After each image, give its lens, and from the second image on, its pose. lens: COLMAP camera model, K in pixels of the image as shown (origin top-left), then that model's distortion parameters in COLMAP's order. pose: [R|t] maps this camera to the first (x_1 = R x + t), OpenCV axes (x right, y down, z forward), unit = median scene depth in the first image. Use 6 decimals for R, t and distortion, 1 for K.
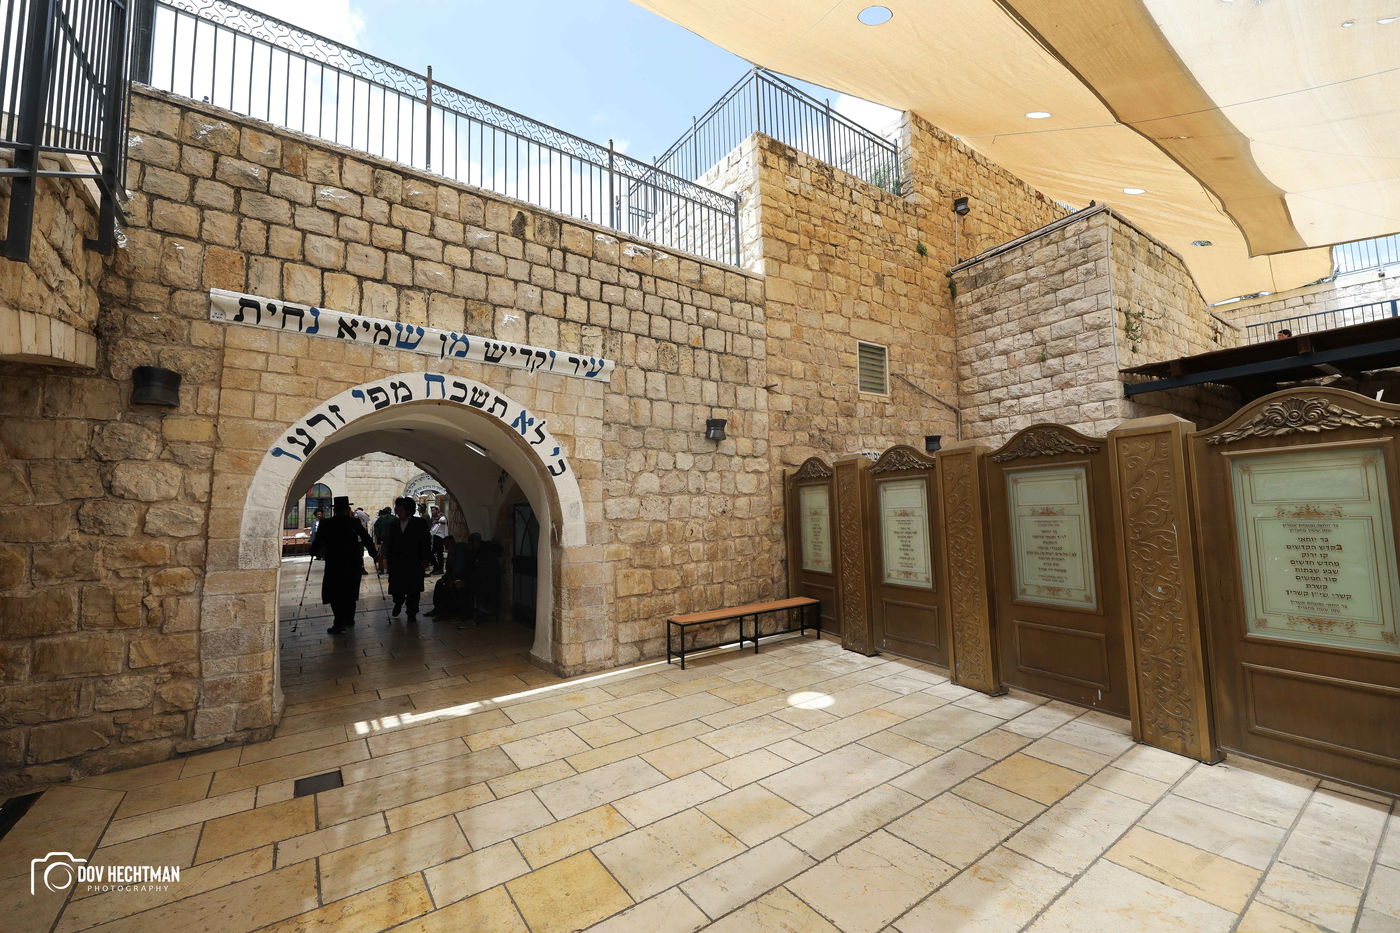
lens RADIAL K [[561.4, 0, 693.5], [0, 561.4, 465.1], [0, 0, 1]] dist [0.004191, -0.003715]
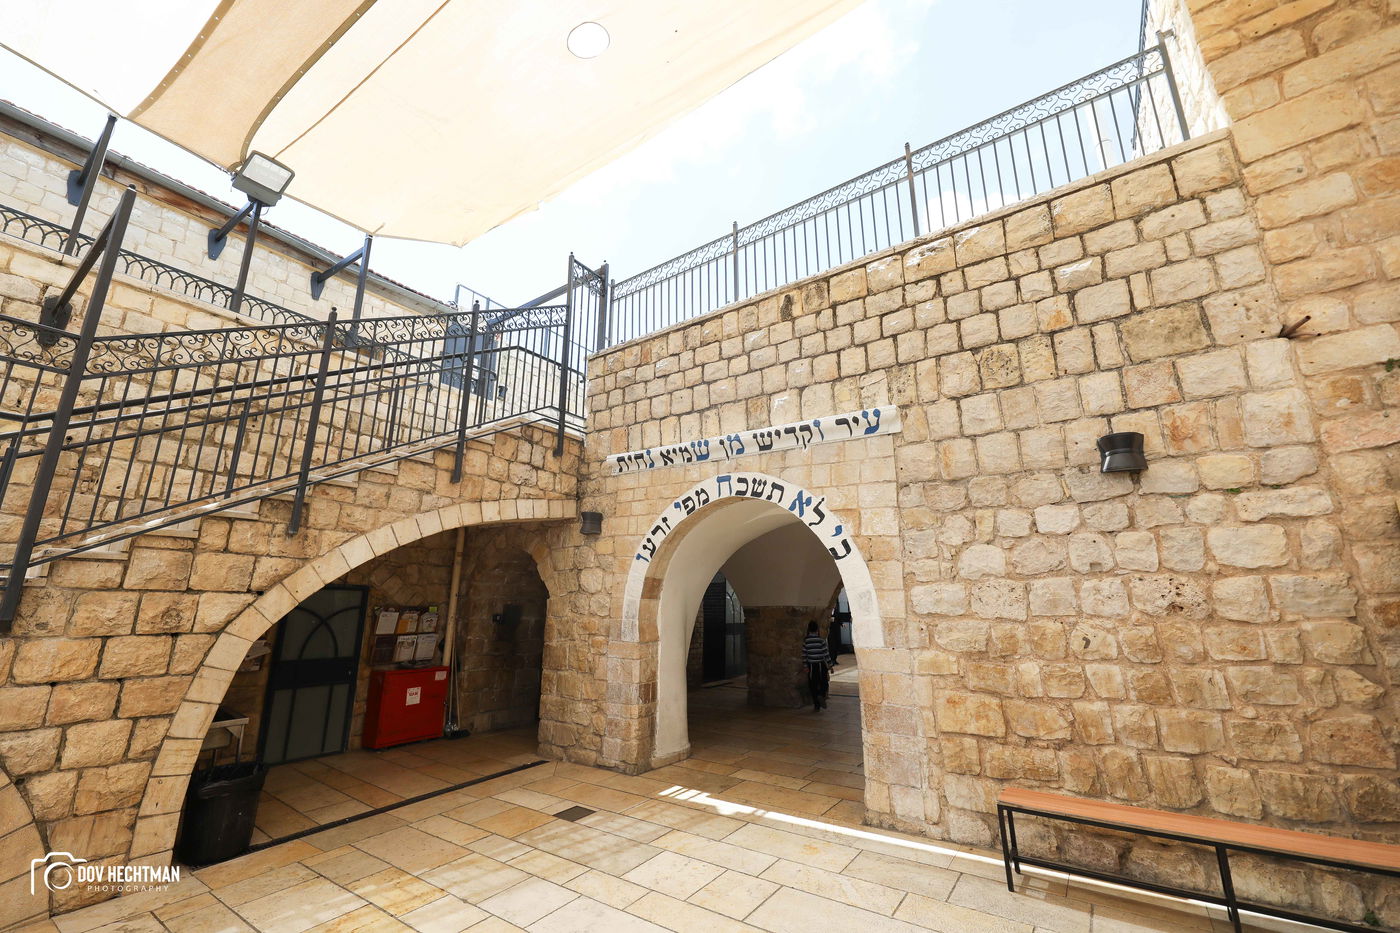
lens RADIAL K [[561.4, 0, 694.1], [0, 561.4, 460.6], [0, 0, 1]] dist [0.004191, -0.003715]
pose [[0.321130, -0.215529, -0.922184, 0.511468], [0.076171, 0.976482, -0.201695, 0.028411], [0.943967, -0.005474, 0.329995, 0.522124]]
